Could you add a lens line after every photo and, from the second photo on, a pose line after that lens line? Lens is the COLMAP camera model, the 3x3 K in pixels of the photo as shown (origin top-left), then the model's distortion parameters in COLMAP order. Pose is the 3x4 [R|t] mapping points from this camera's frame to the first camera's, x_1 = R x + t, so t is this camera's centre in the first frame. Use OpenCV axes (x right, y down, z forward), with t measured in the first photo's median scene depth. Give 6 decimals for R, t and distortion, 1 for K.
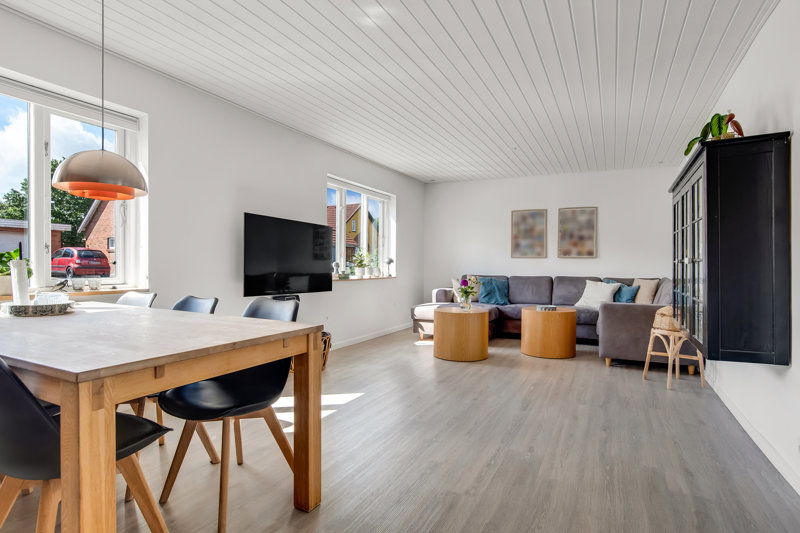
lens RADIAL K [[416.6, 0, 403.3], [0, 416.6, 266.4], [0, 0, 1]] dist [-0.020476, 0.000843]
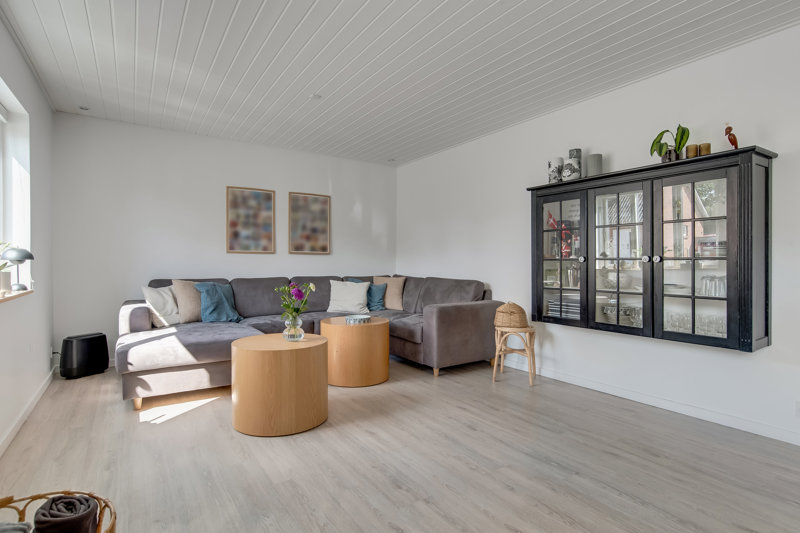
lens RADIAL K [[416.6, 0, 399.3], [0, 416.6, 260.7], [0, 0, 1]] dist [-0.020476, 0.000843]
pose [[0.510213, -0.000943, 0.860048, -0.212106], [0.007151, 0.999969, -0.003146, -0.003341], [-0.860019, 0.007755, 0.510204, 0.418598]]
